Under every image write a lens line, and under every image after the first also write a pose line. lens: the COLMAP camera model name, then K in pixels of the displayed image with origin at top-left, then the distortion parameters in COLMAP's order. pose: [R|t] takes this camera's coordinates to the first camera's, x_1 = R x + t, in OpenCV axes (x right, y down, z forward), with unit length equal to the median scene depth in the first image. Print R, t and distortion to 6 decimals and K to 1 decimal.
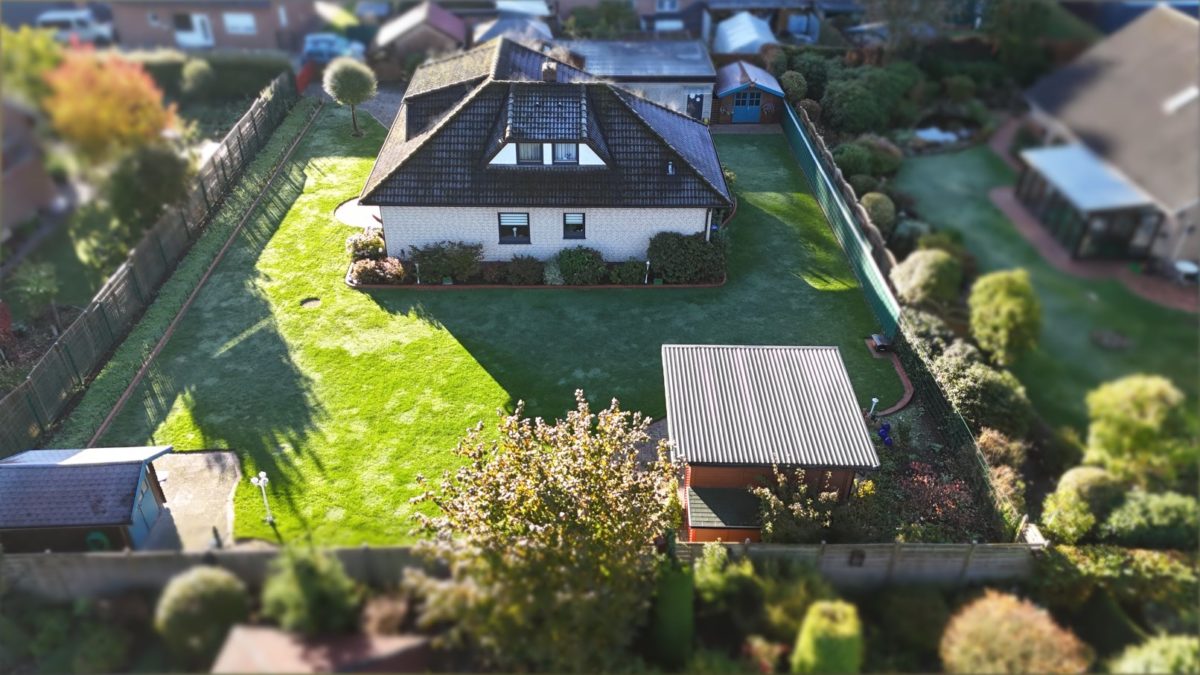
lens RADIAL K [[882.8, 0, 600.0], [0, 882.8, 337.5], [0, 0, 1]] dist [0.068472, -0.001408]
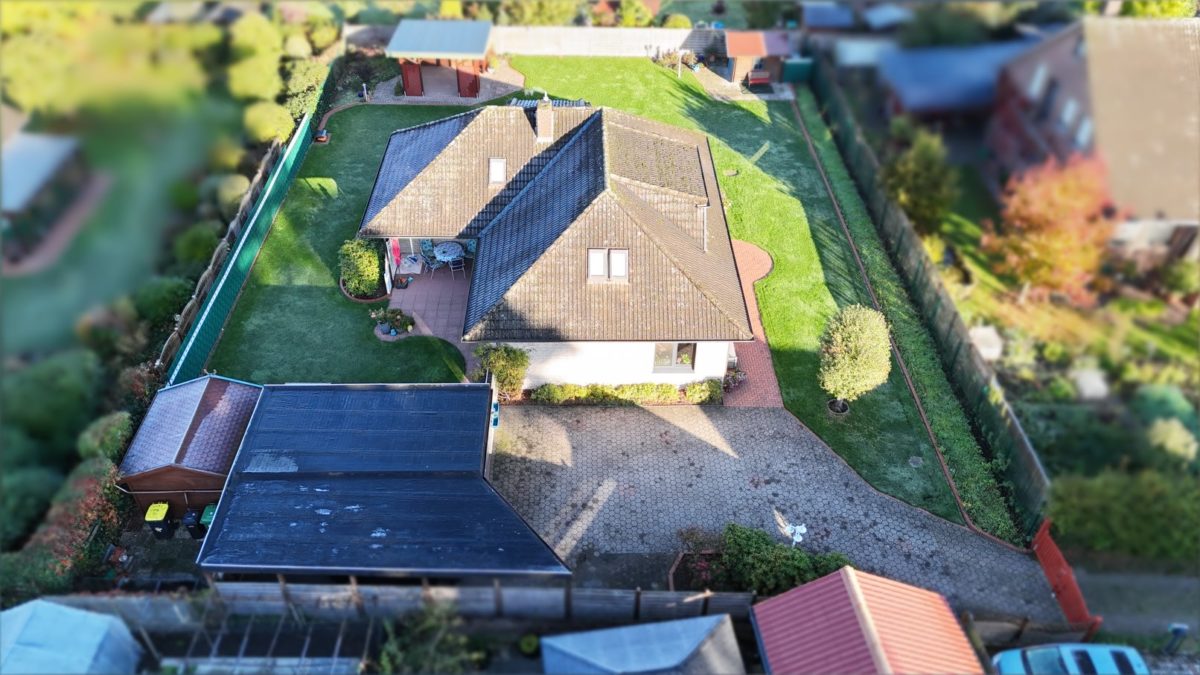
lens RADIAL K [[882.8, 0, 600.0], [0, 882.8, 337.5], [0, 0, 1]] dist [0.068472, -0.001408]
pose [[-0.999345, -0.027863, -0.023082, -0.107216], [-0.029410, 0.253917, 0.966779, -1.280004], [-0.021077, 0.966825, -0.254570, 1.621126]]
